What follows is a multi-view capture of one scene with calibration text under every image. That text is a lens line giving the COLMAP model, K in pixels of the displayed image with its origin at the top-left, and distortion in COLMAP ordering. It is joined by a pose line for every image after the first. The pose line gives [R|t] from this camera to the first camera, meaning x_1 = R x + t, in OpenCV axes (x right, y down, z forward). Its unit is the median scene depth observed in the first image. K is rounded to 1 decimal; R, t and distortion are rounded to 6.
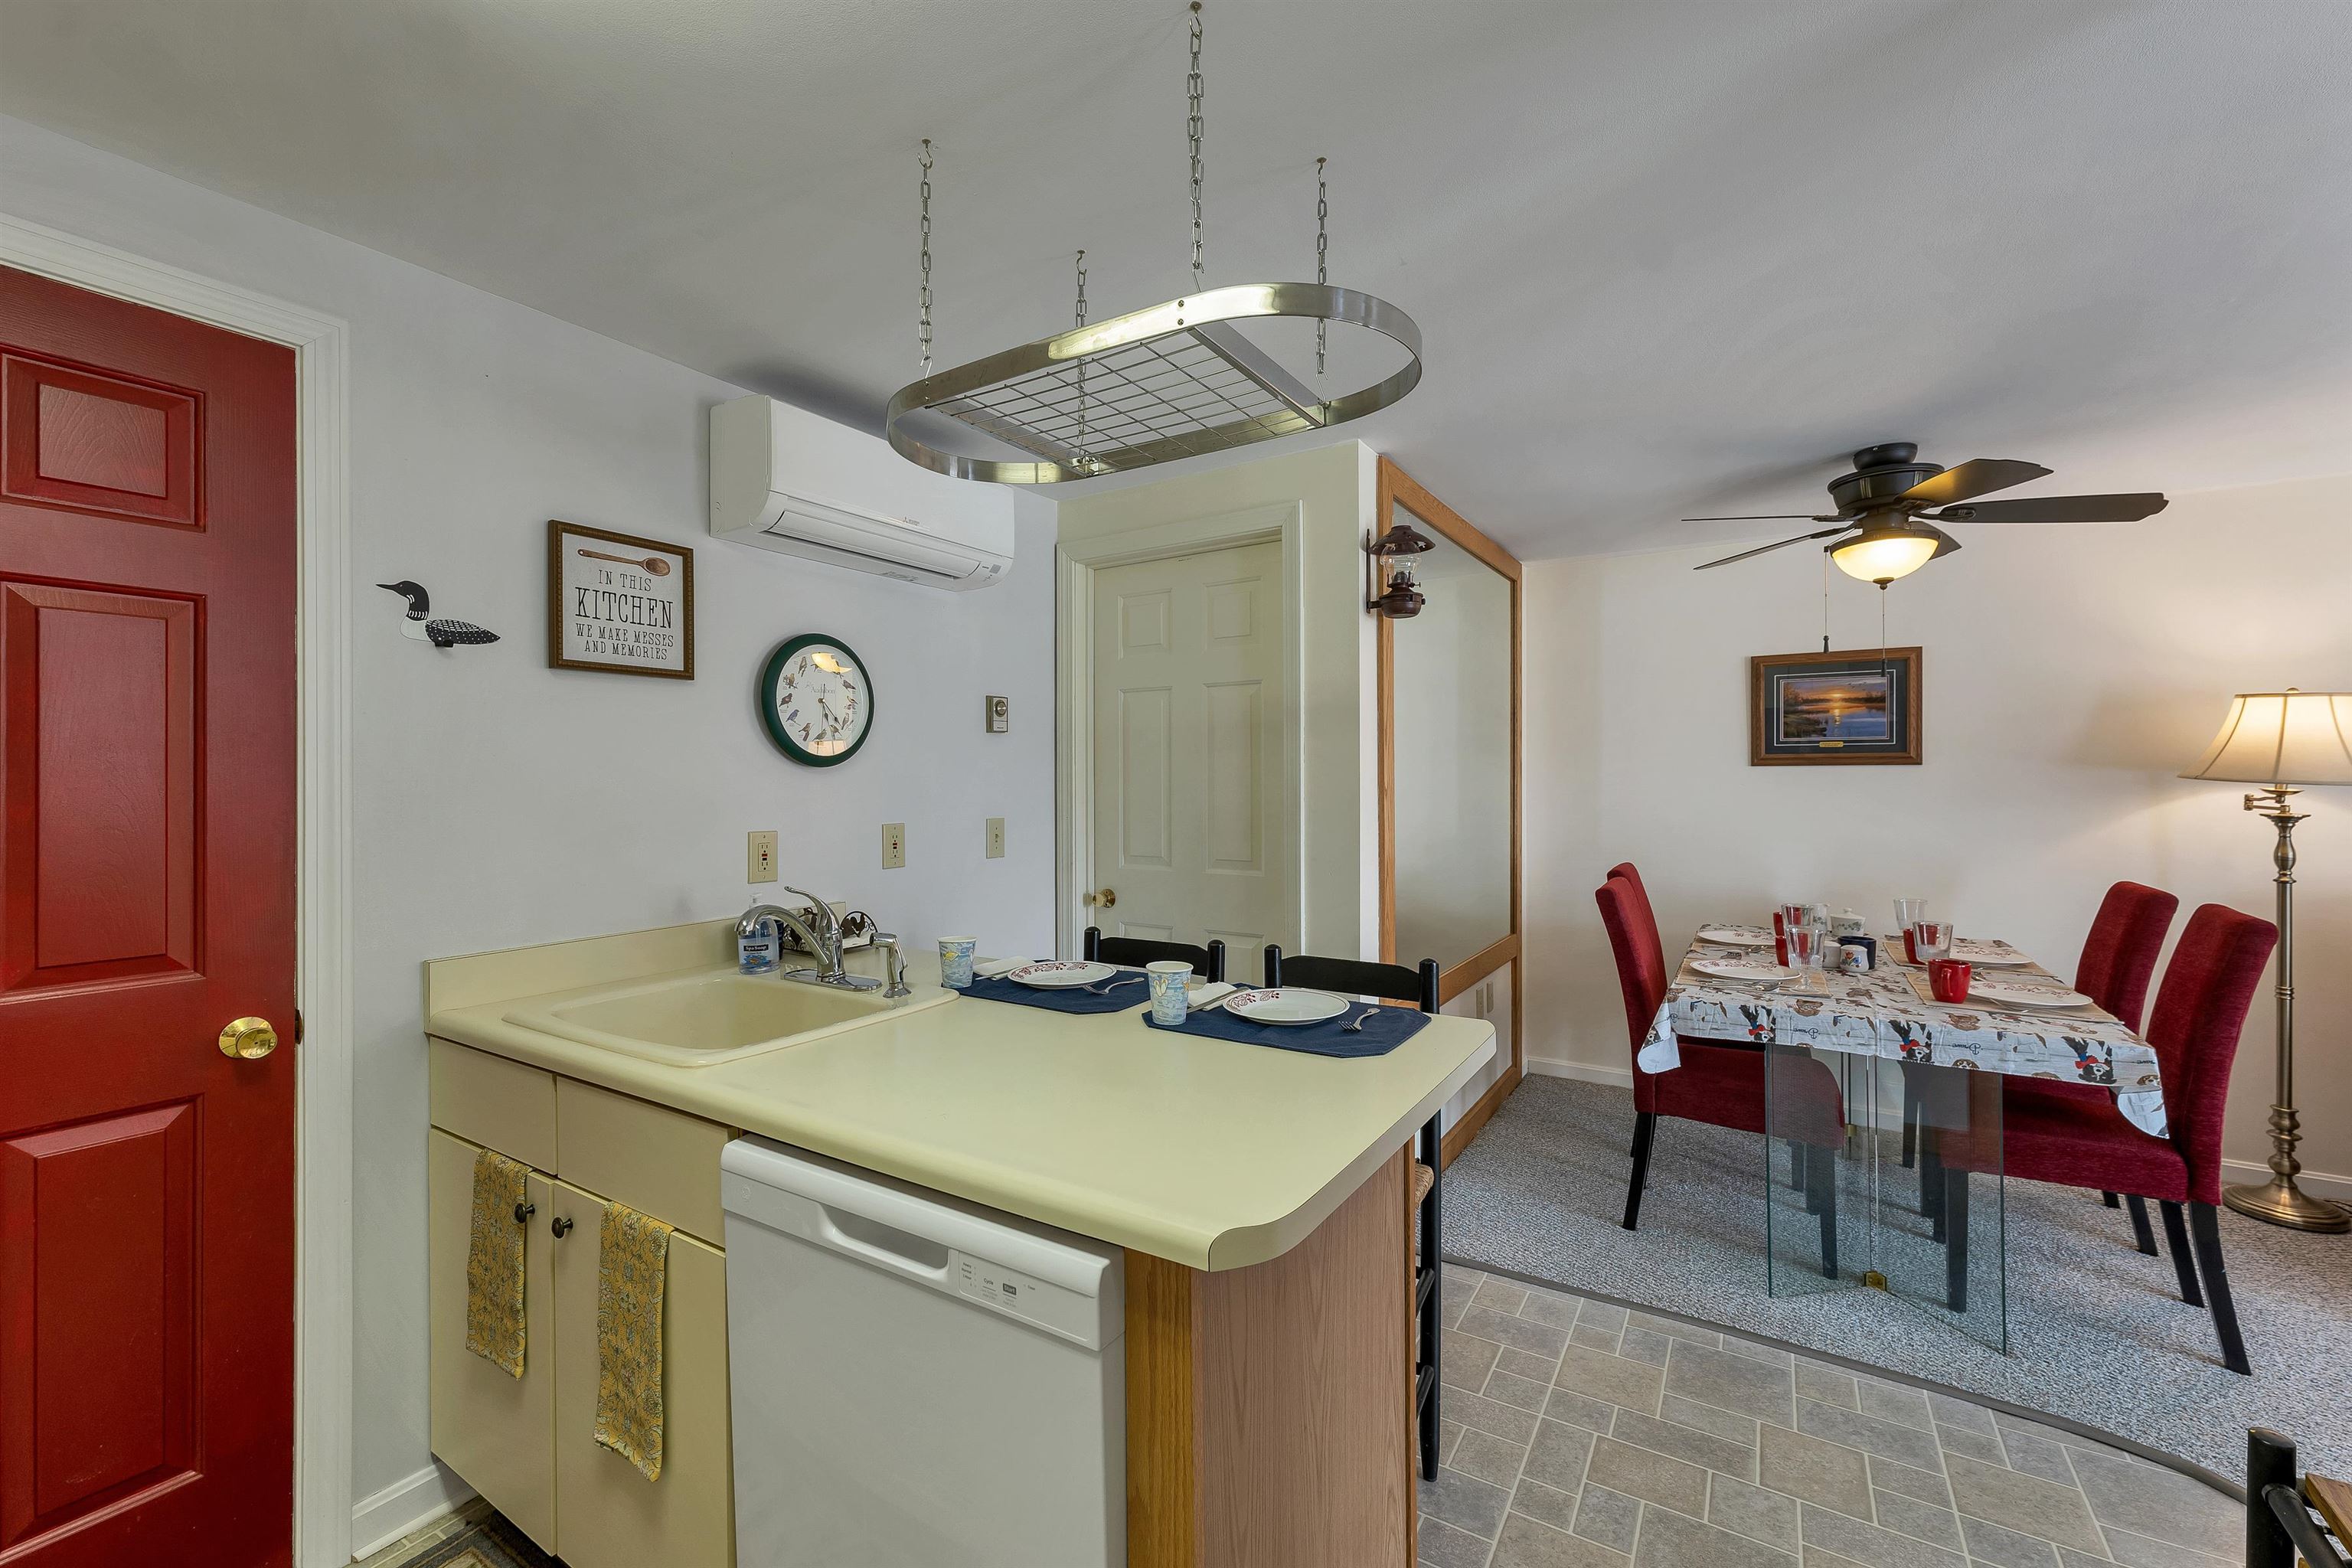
lens RADIAL K [[966.3, 0, 1165.5], [0, 966.3, 778.2], [0, 0, 1]] dist [0.002120, 0.000364]
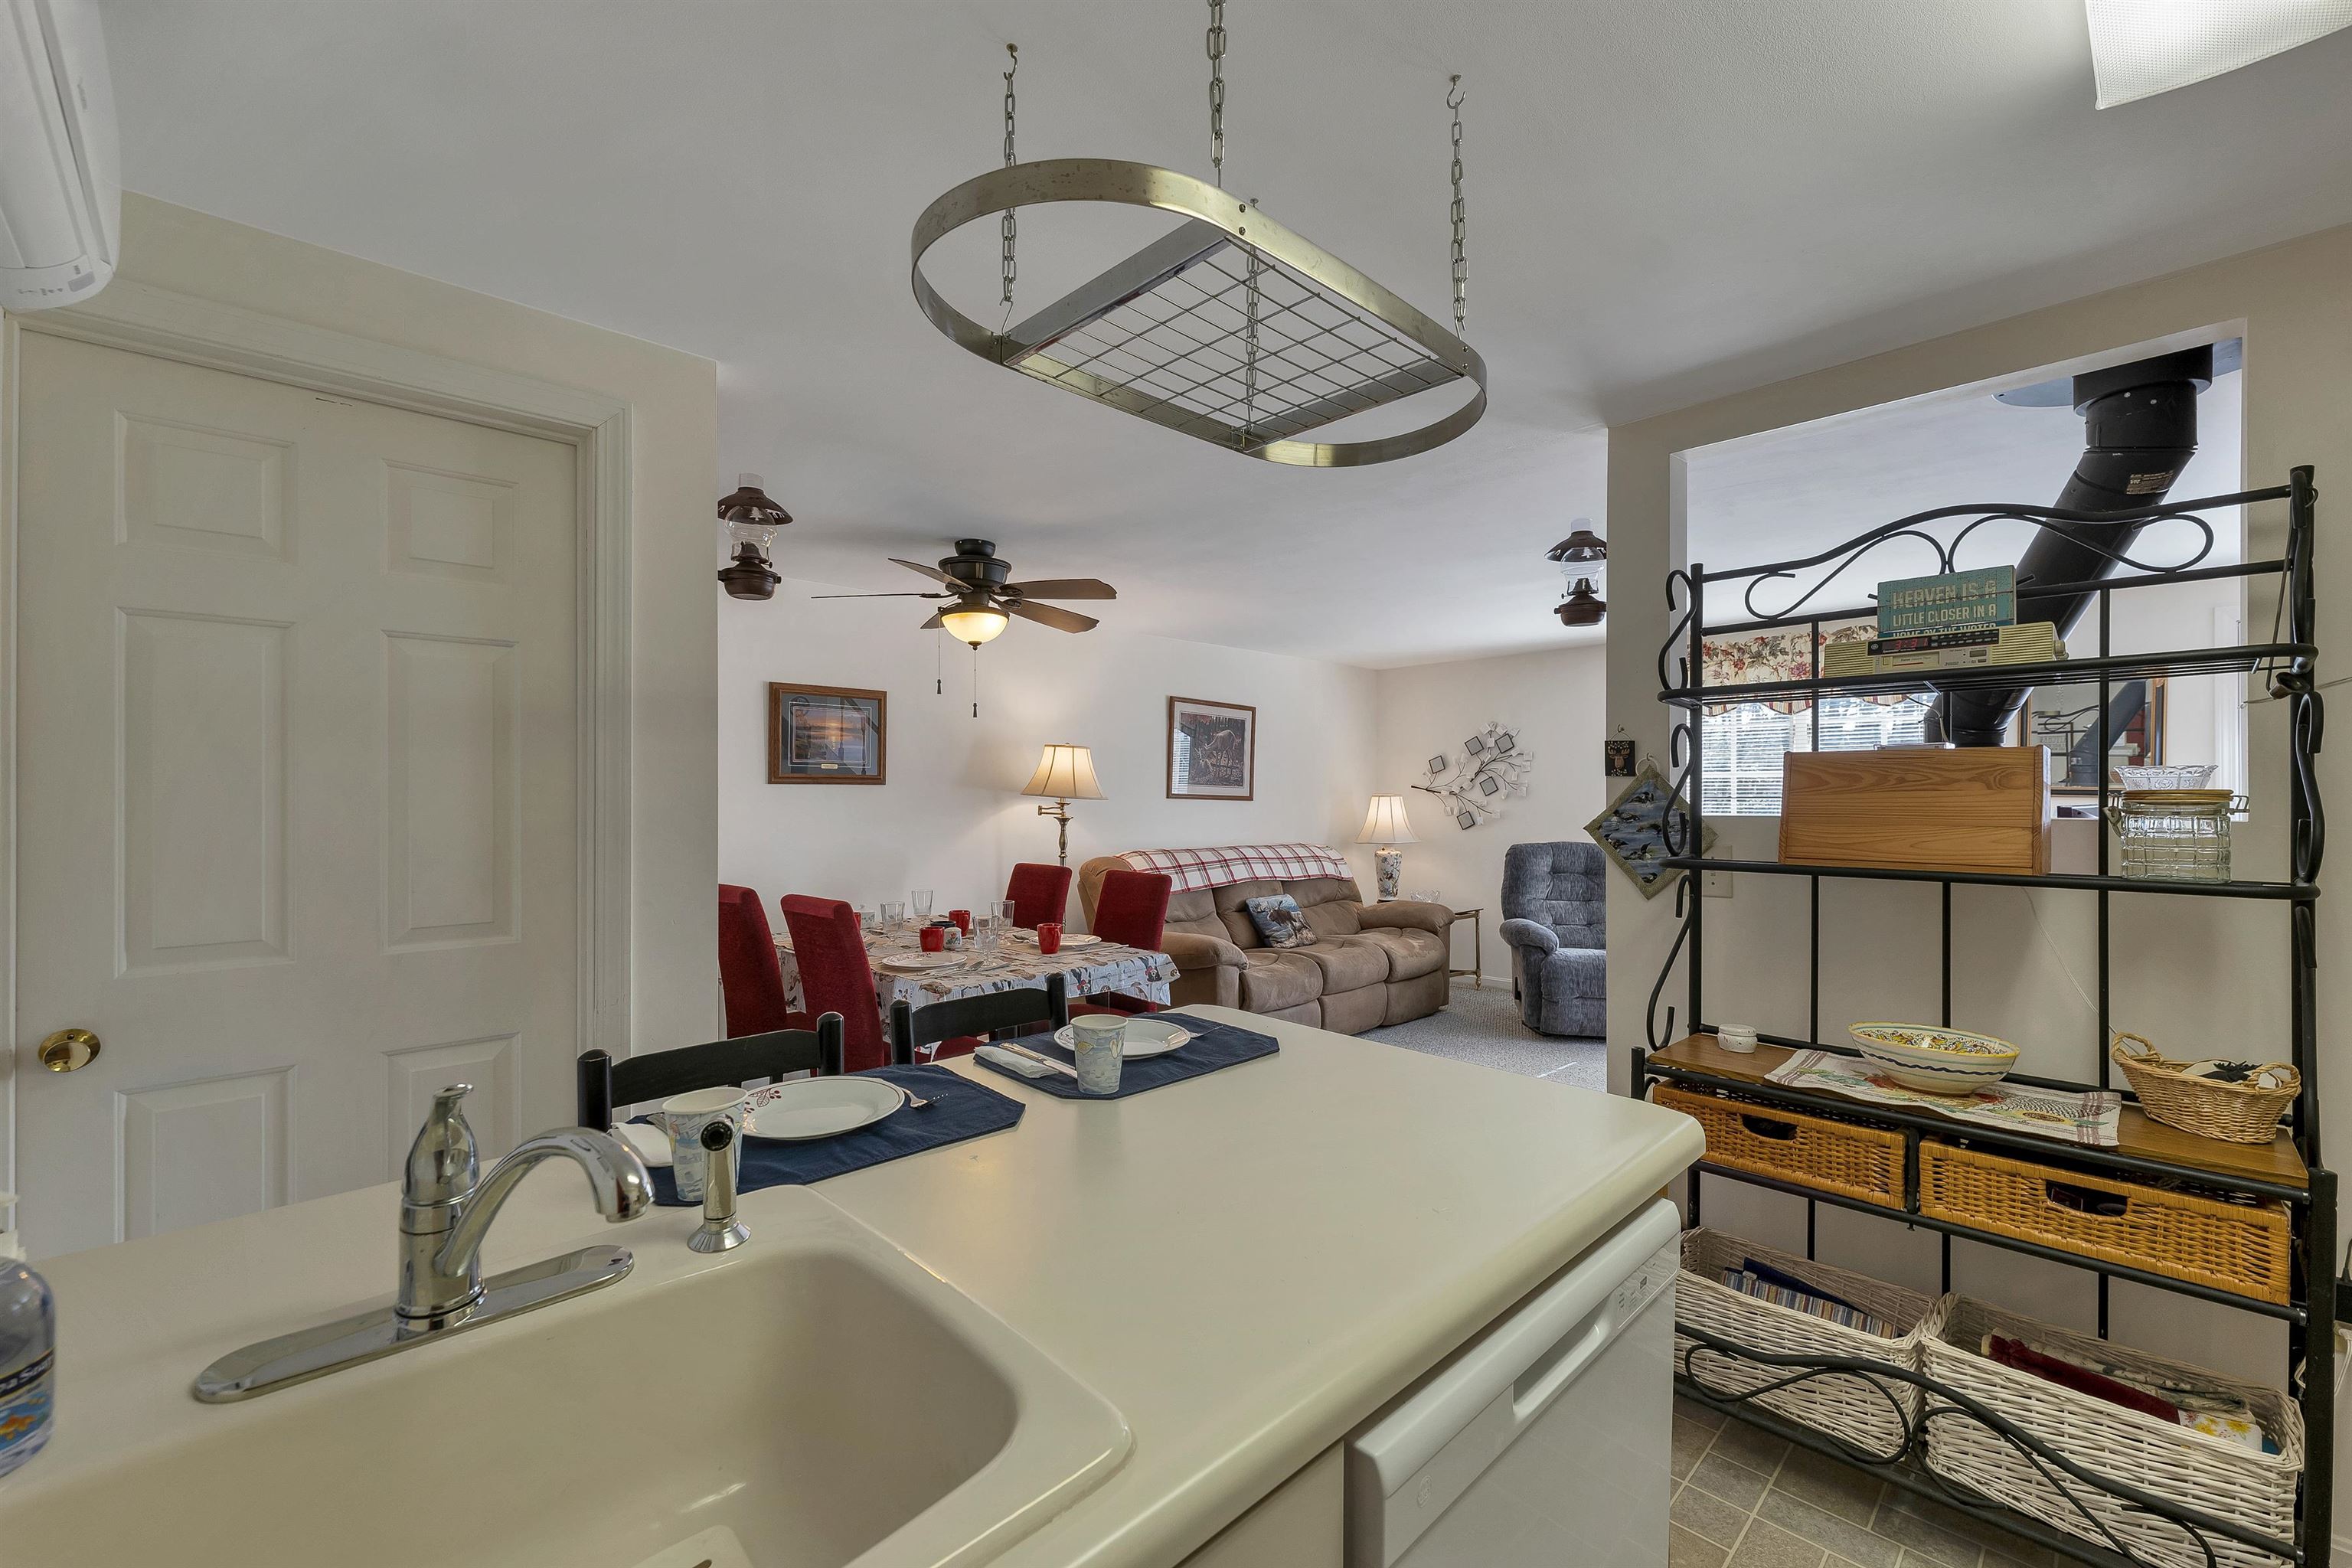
lens RADIAL K [[964.9, 0, 1165.9], [0, 964.9, 789.4], [0, 0, 1]] dist [0.002577, 0.000038]
pose [[0.235240, 0.007959, 0.971905, -0.500880], [-0.000416, 0.999967, -0.008088, 0.003431], [-0.971937, 0.001498, 0.235235, 0.489240]]
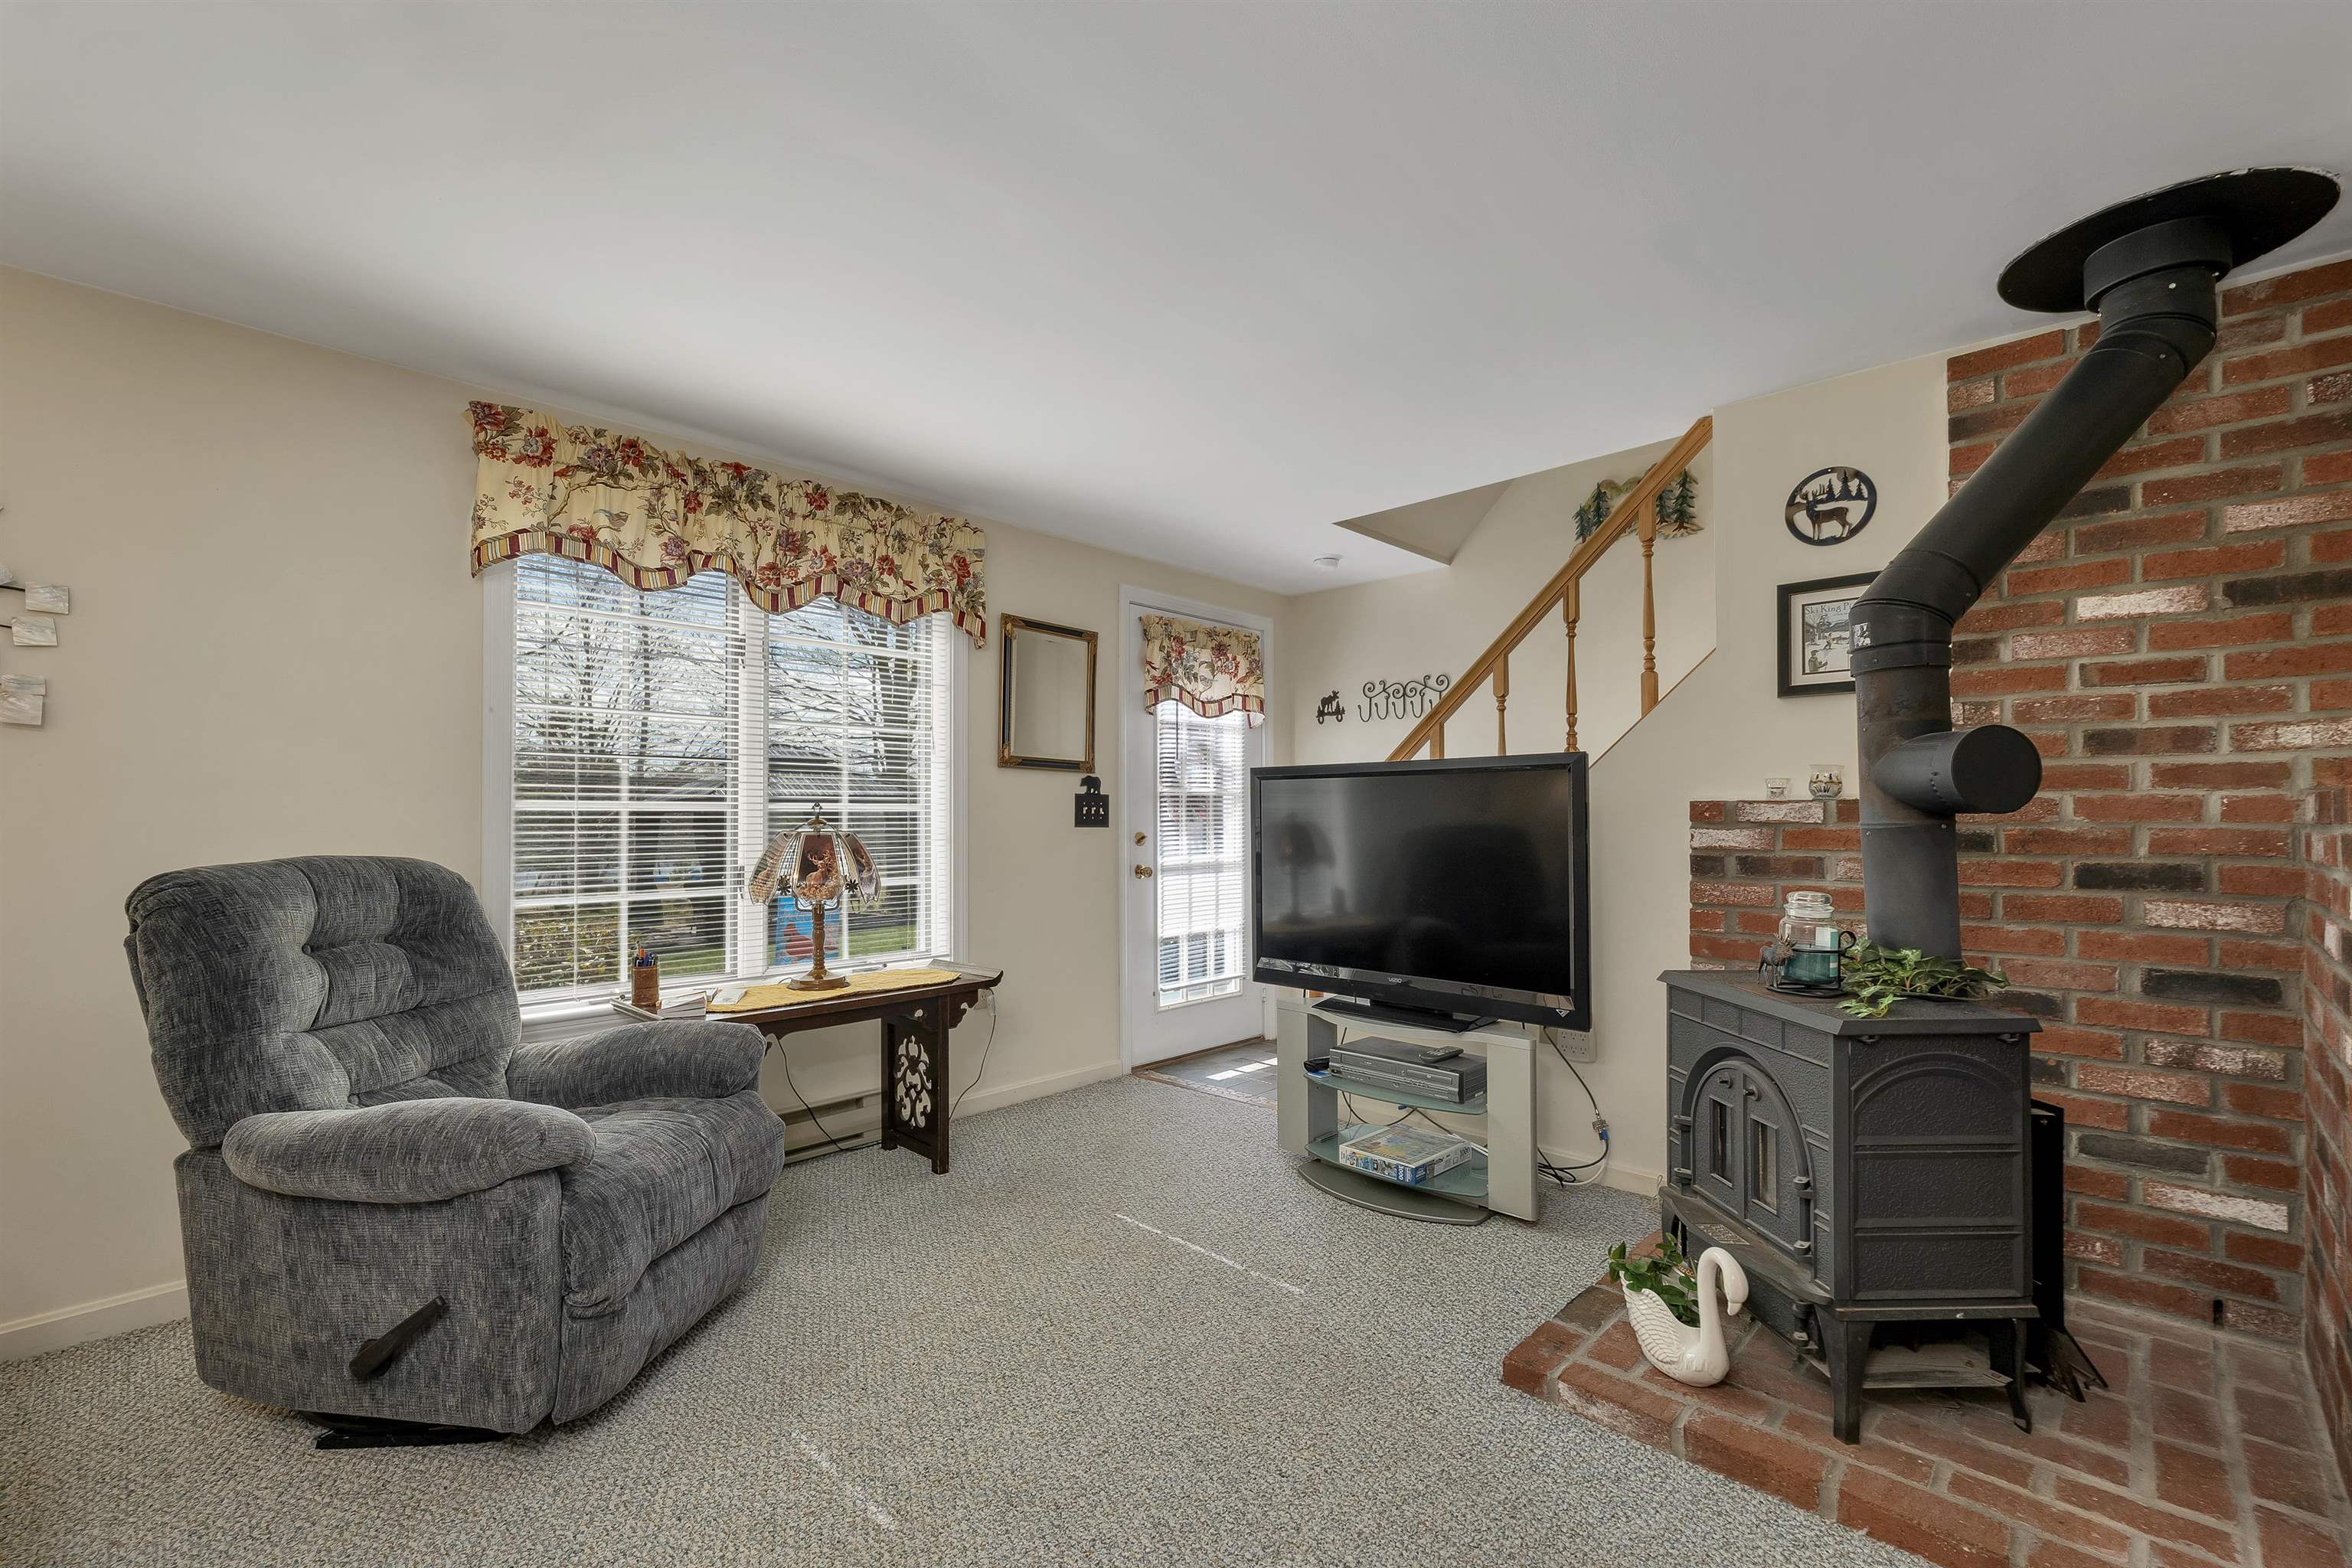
lens RADIAL K [[1003.6, 0, 1171.3], [0, 1003.6, 807.4], [0, 0, 1]] dist [-0.001516, -0.000130]
pose [[-0.981232, 0.005174, 0.192763, 1.090101], [0.003056, 0.999932, -0.011283, 0.079808], [-0.192808, -0.010482, -0.981180, 0.793387]]
